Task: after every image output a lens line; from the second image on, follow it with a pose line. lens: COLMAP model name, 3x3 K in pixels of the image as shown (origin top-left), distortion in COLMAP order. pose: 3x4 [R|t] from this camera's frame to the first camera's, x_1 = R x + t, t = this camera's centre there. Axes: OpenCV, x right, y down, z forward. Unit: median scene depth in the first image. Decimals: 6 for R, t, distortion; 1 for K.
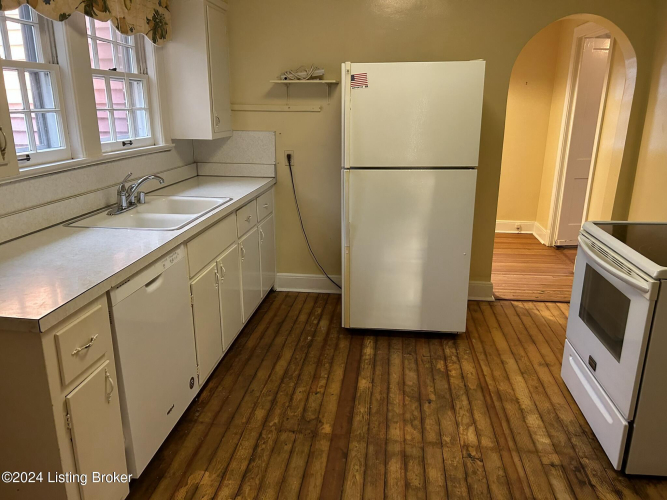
lens RADIAL K [[497.1, 0, 333.3], [0, 497.1, 251.4], [0, 0, 1]] dist [0.056253, -0.056717]
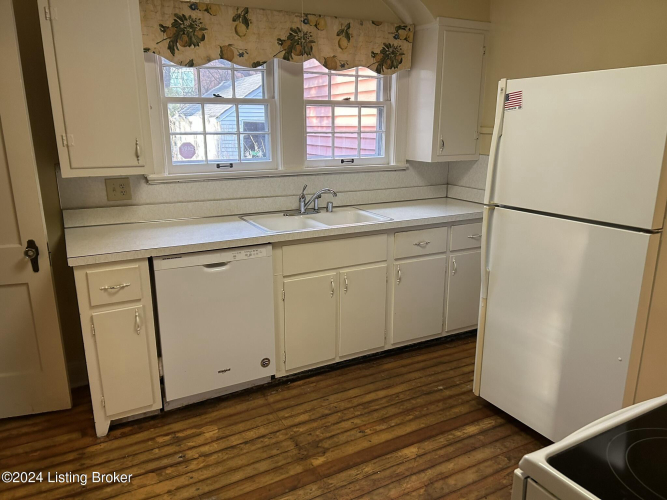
lens RADIAL K [[497.1, 0, 334.0], [0, 497.1, 251.5], [0, 0, 1]] dist [0.056253, -0.056717]
pose [[0.580451, 0.205176, -0.788022, 0.578071], [-0.232075, 0.969284, 0.081427, -0.105385], [0.780524, 0.135616, 0.610238, 0.316699]]
